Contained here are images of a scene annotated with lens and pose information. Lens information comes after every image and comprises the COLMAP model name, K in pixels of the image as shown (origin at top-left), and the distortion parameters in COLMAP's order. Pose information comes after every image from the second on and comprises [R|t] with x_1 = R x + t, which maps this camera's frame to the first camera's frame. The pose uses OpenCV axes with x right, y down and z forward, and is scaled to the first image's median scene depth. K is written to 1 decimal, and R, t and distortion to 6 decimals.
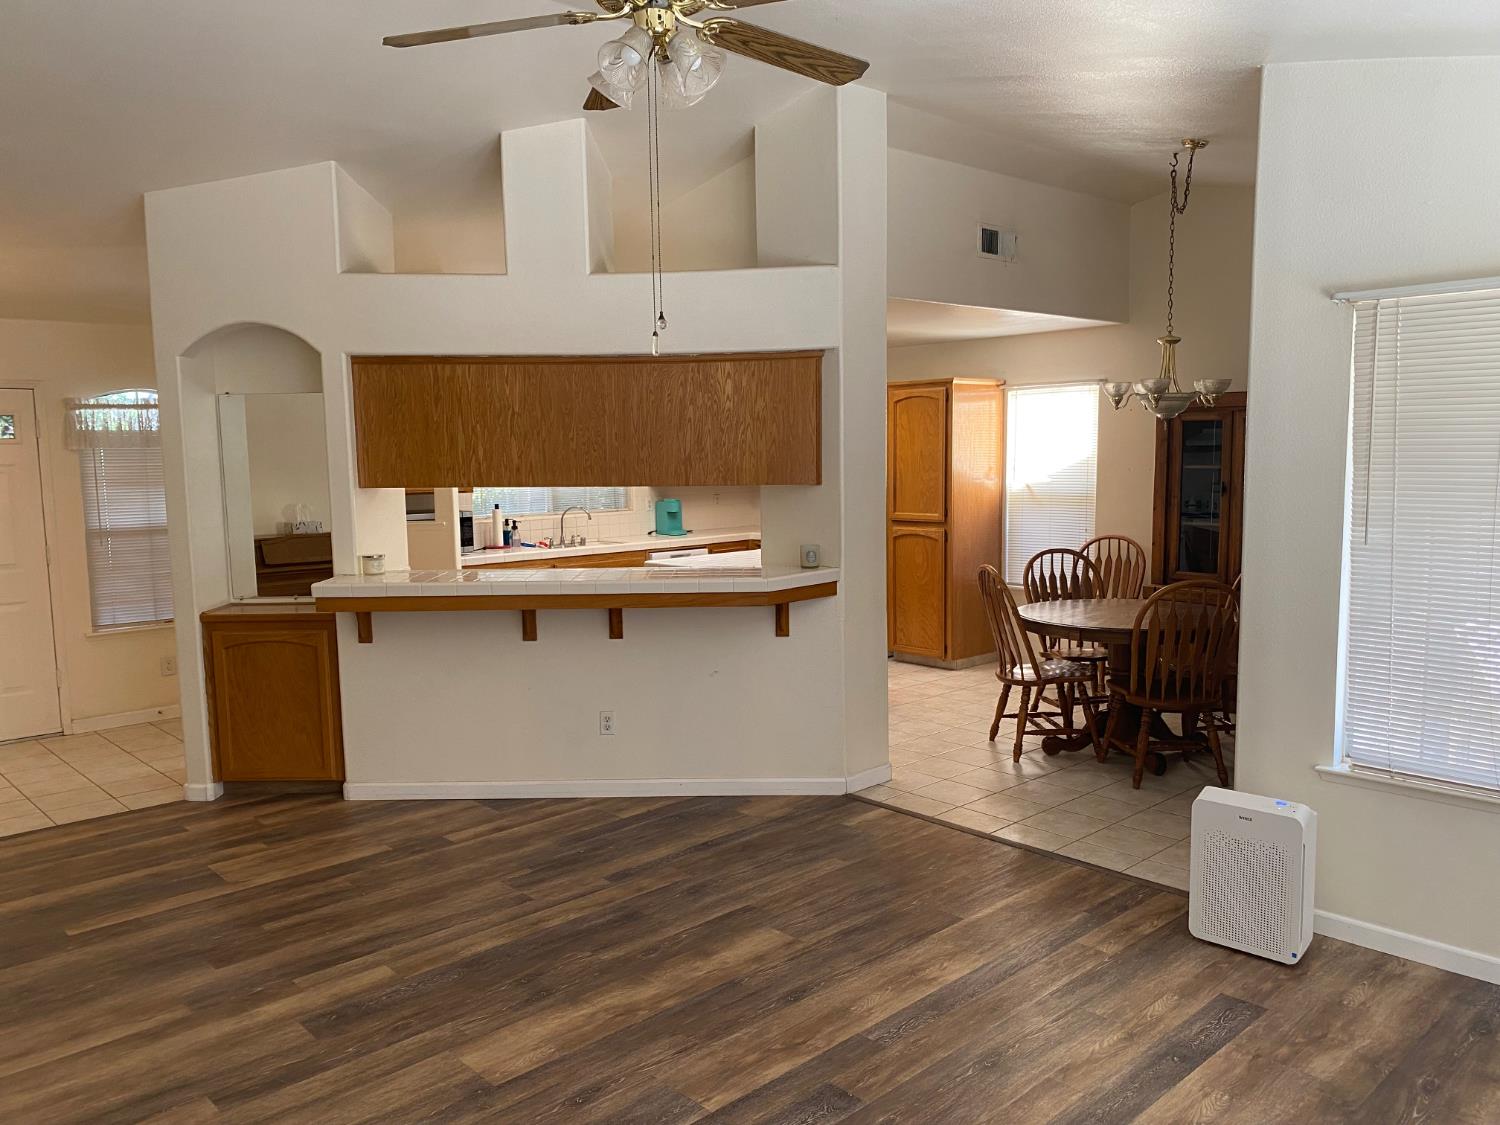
lens RADIAL K [[1149.8, 0, 747.8], [0, 1149.8, 574.8], [0, 0, 1]] dist [0.044021, -0.040450]
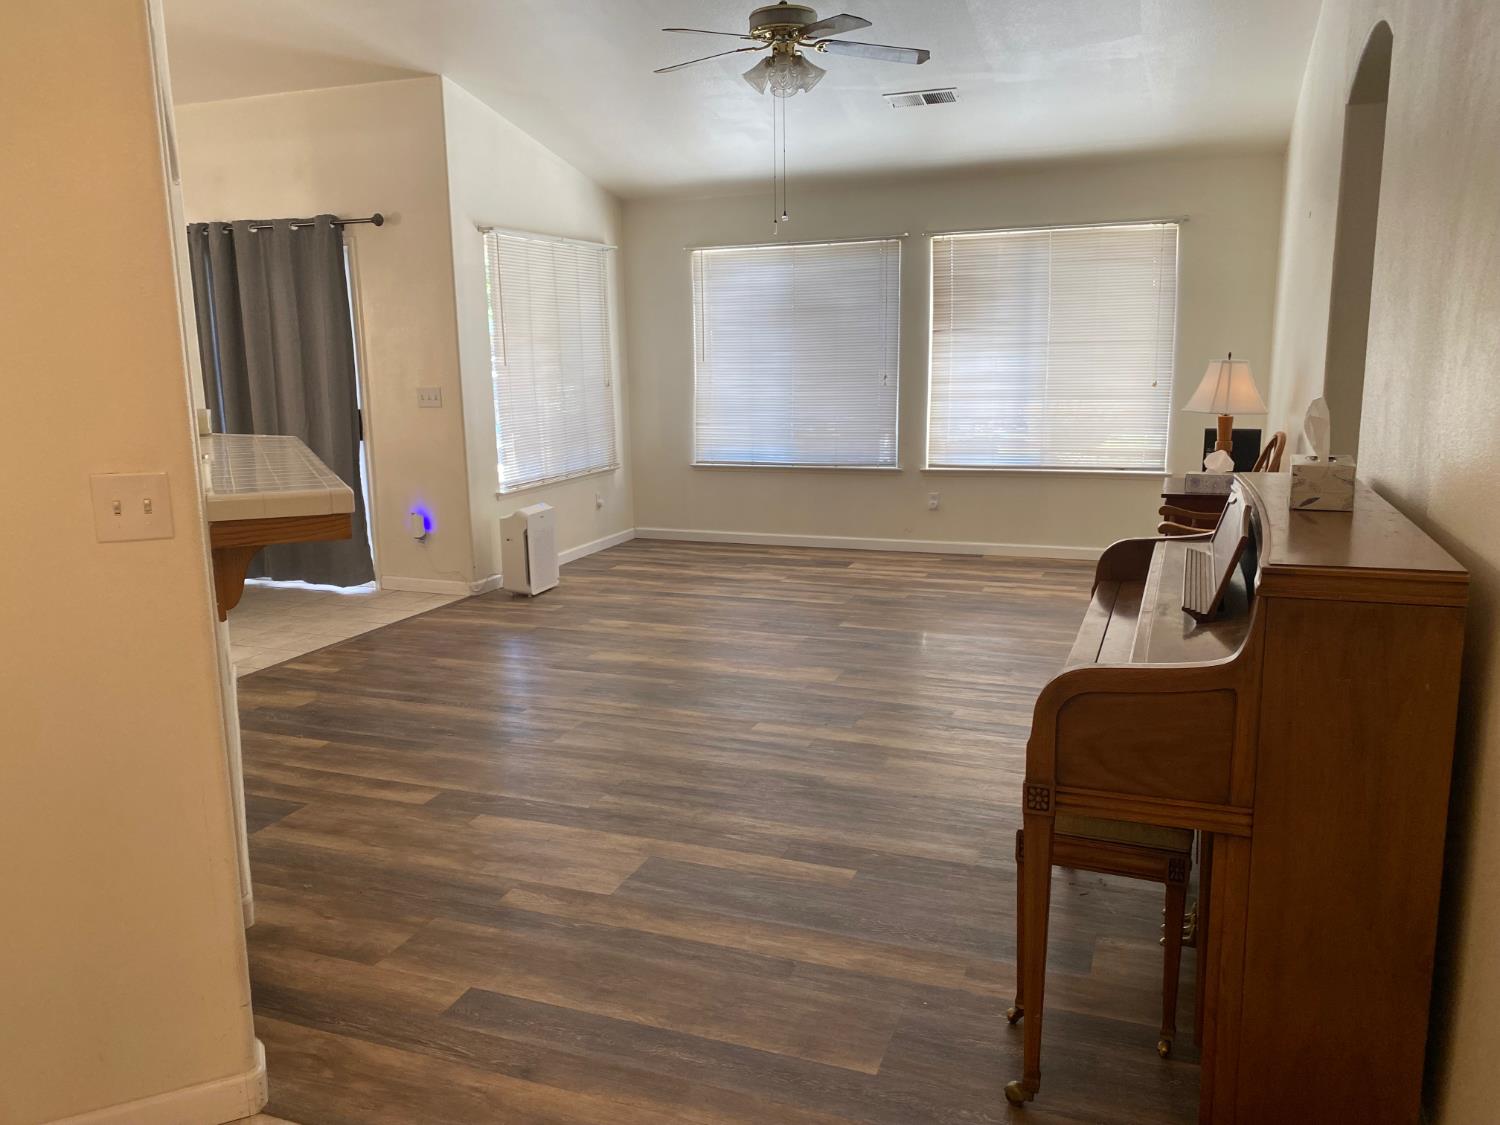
lens RADIAL K [[1149.8, 0, 740.5], [0, 1149.8, 551.7], [0, 0, 1]] dist [0.044021, -0.040450]
pose [[-0.439793, -0.137497, 0.887512, -0.917958], [0.126680, 0.968834, 0.212870, -0.054933], [-0.889120, 0.206049, -0.408668, 1.018982]]
